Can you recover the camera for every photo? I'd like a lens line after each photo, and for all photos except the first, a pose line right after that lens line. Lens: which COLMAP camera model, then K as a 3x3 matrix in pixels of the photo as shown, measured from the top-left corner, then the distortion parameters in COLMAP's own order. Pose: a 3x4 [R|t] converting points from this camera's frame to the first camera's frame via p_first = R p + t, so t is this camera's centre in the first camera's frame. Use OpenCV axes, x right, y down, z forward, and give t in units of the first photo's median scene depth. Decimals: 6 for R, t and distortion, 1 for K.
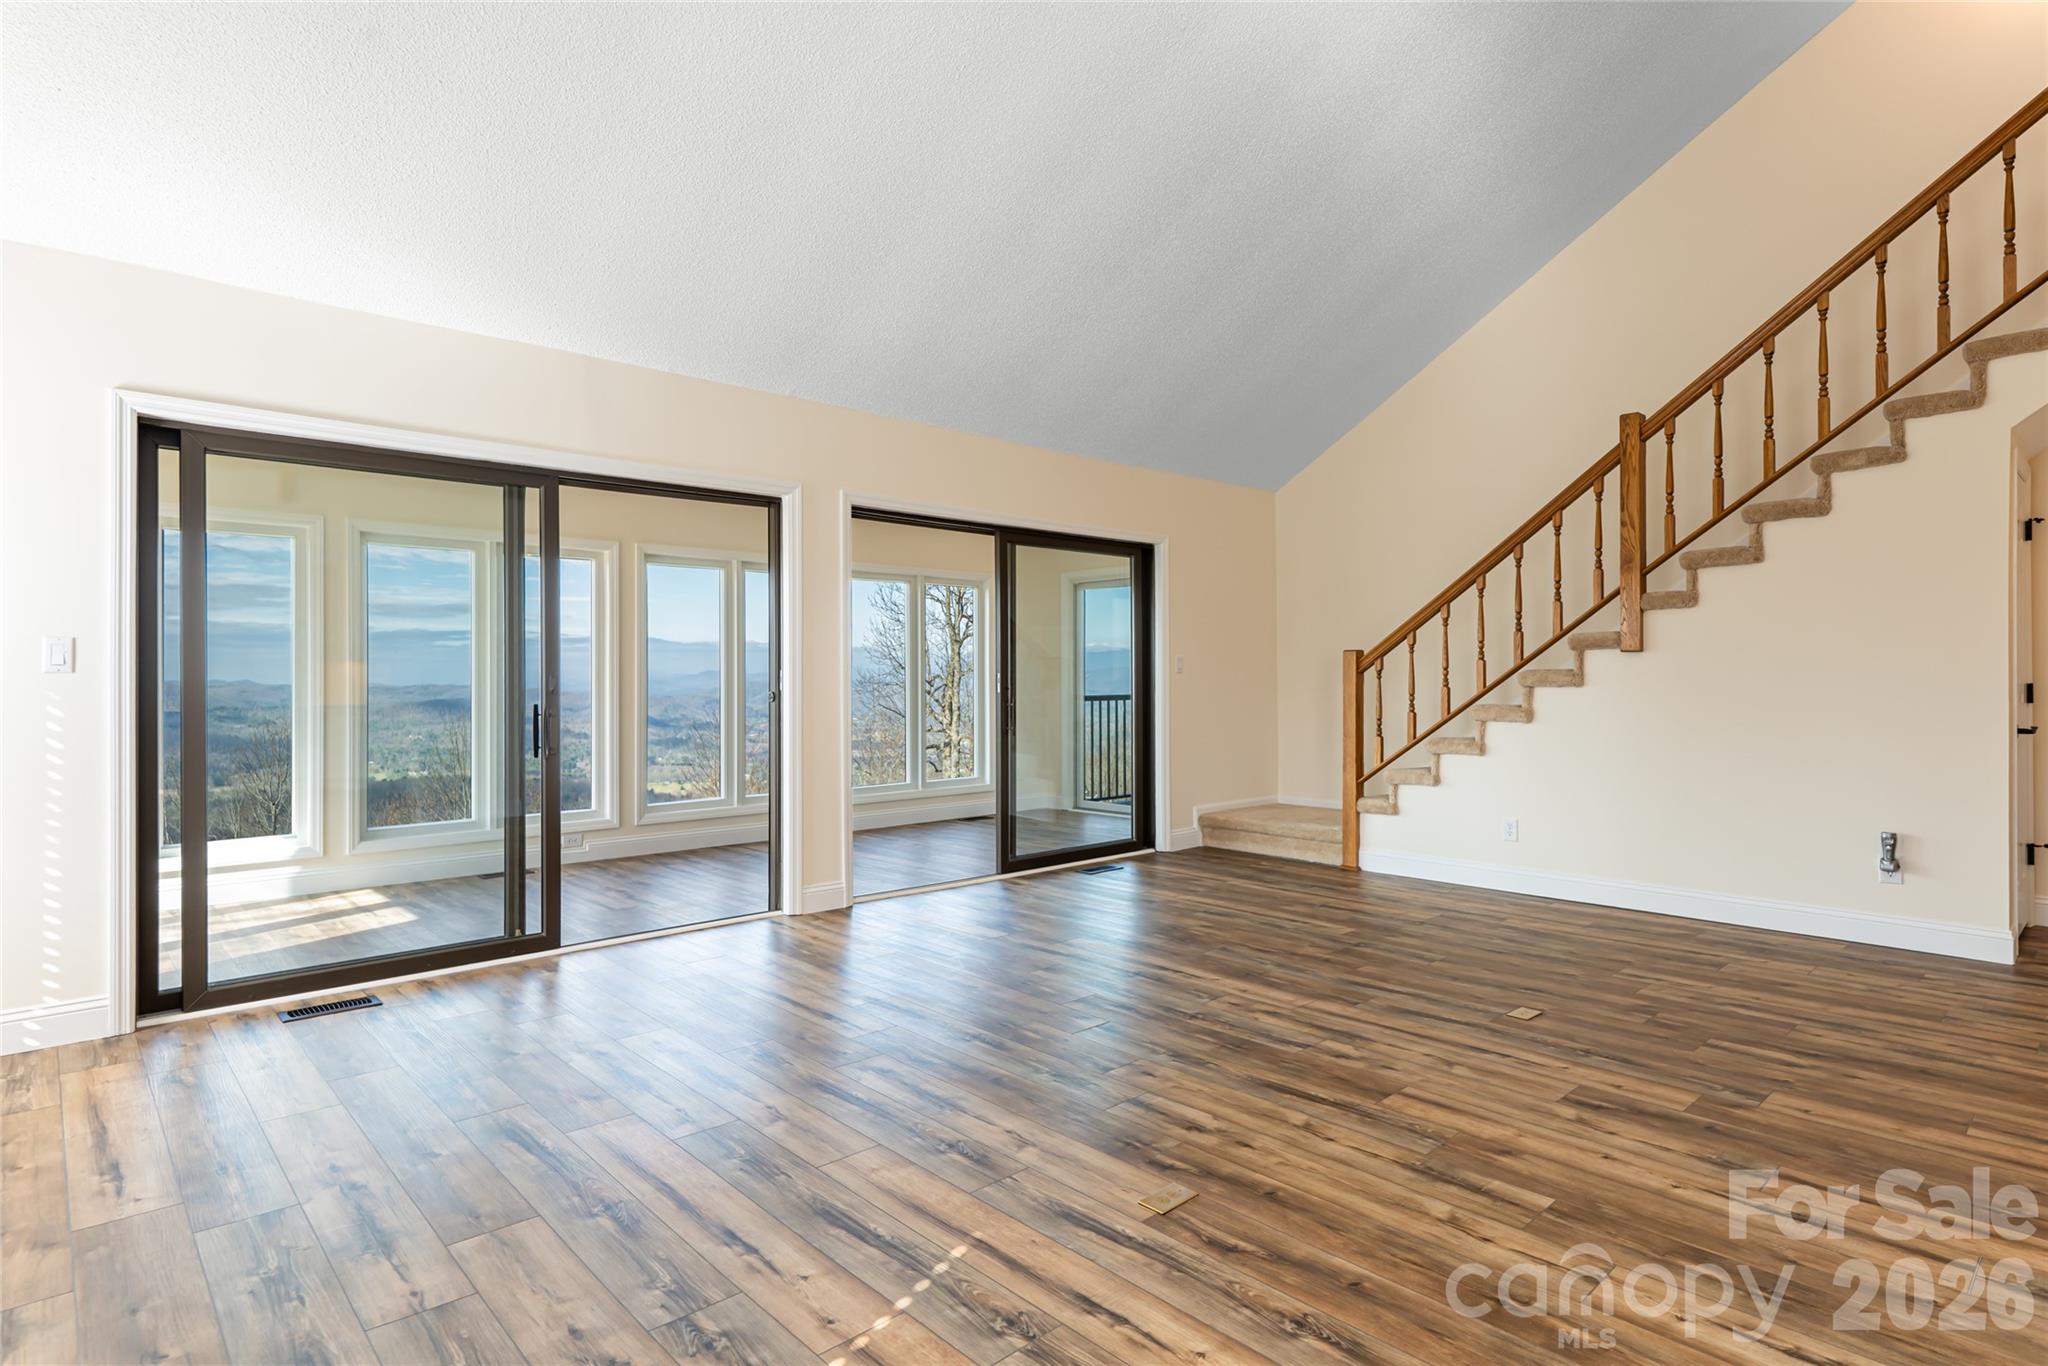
lens RADIAL K [[1054.7, 0, 1033.4], [0, 1054.7, 681.5], [0, 0, 1]] dist [0.023363, 0.000947]
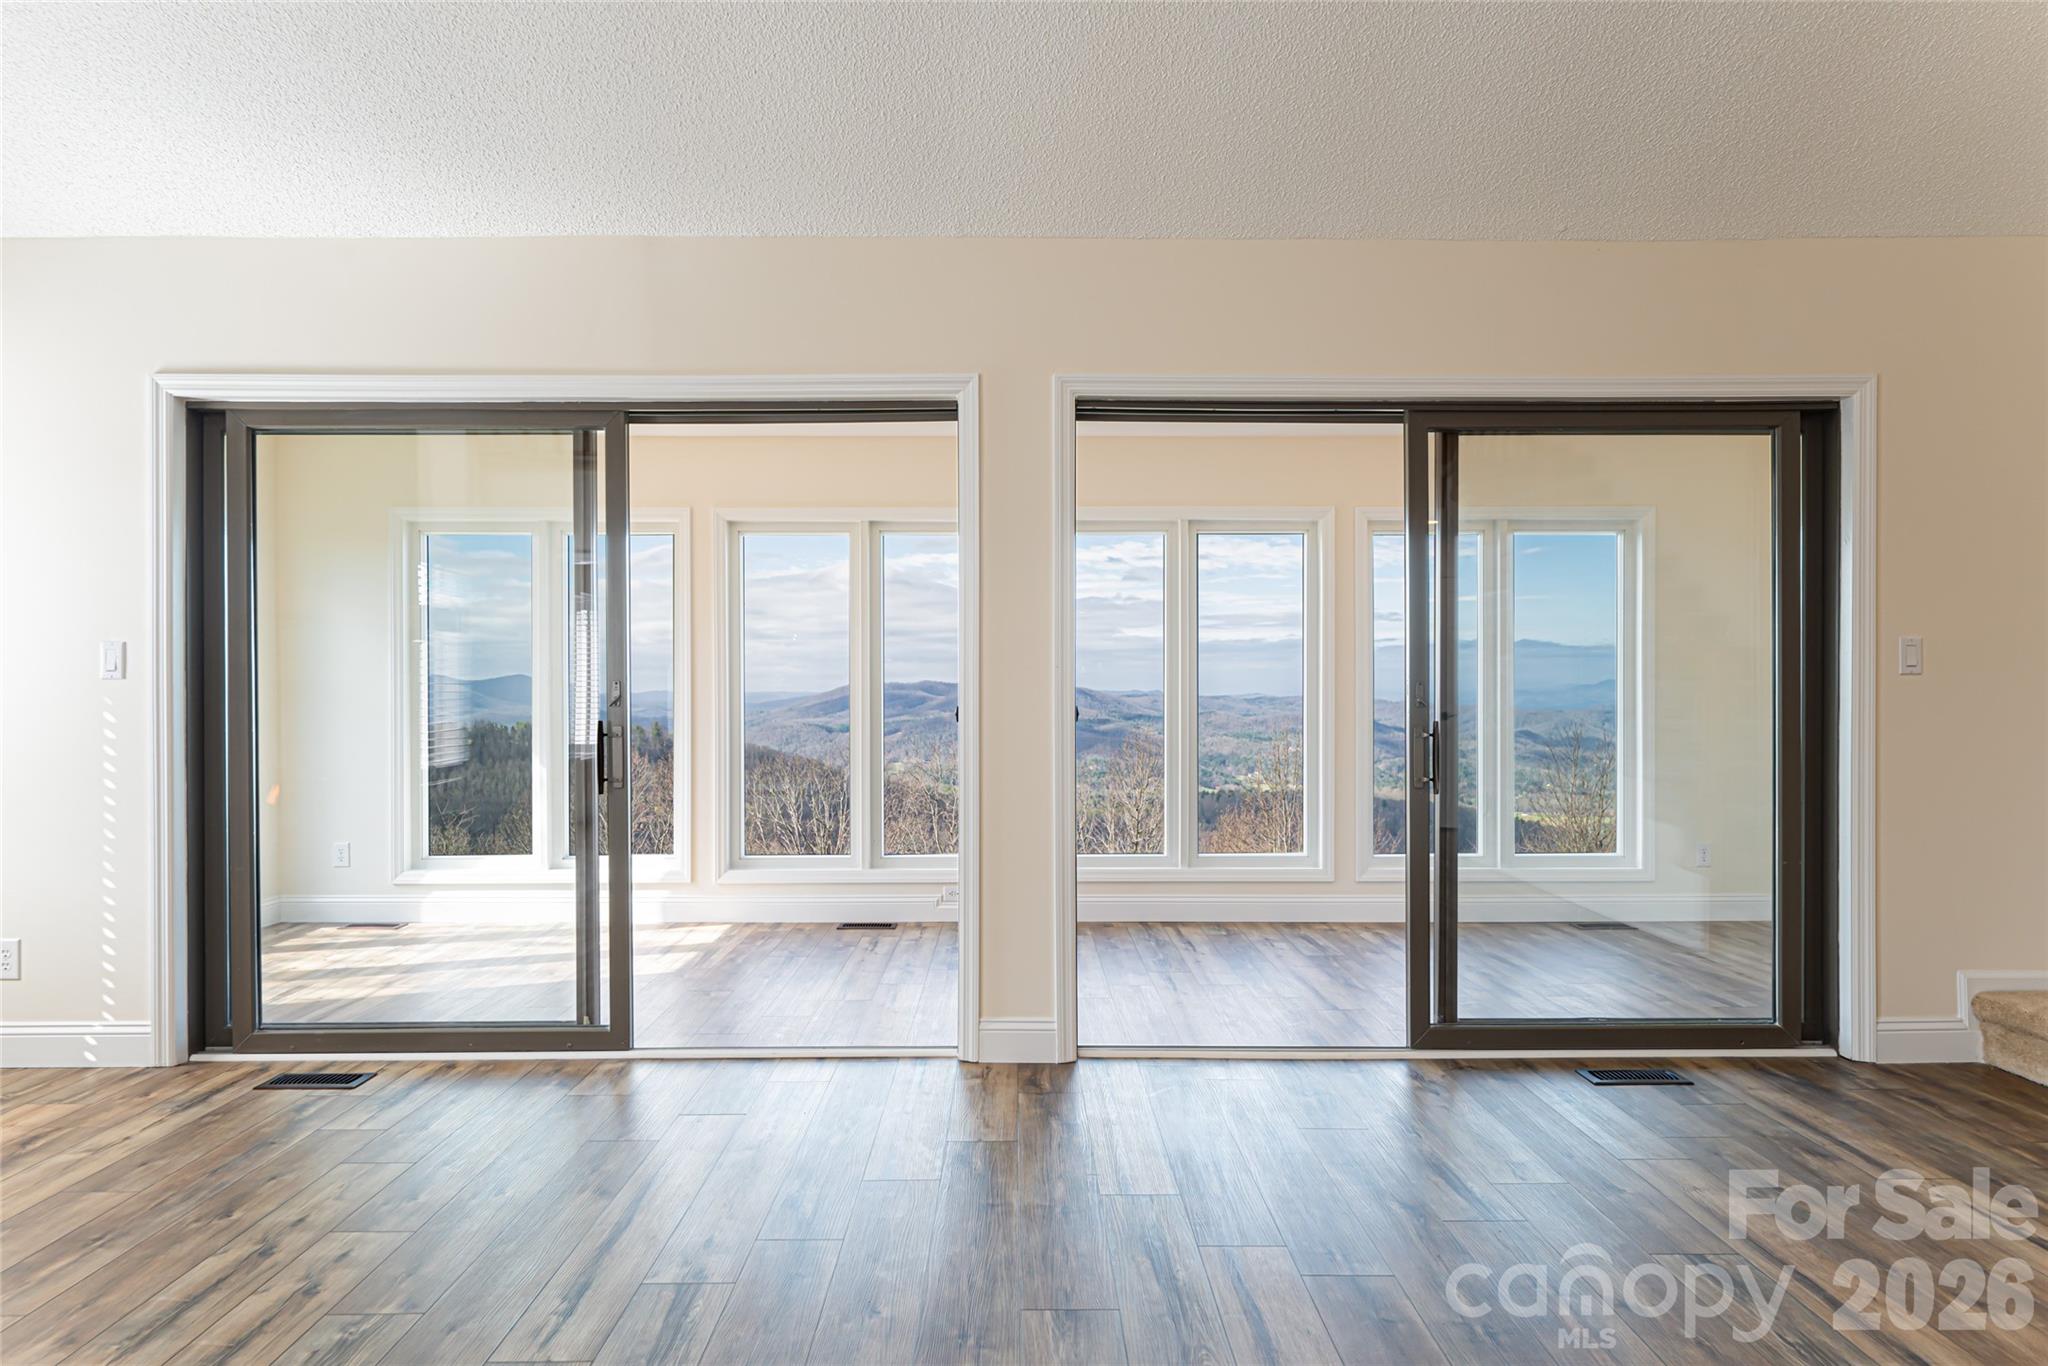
lens RADIAL K [[1233.0, 0, 1044.9], [0, 1233.0, 692.5], [0, 0, 1]] dist [0.003604, 0.000552]
pose [[0.743810, 0.002332, -0.668387, 0.305074], [-0.003023, 0.999995, 0.000124, 0.001143], [0.668385, 0.001929, 0.743813, 0.495359]]
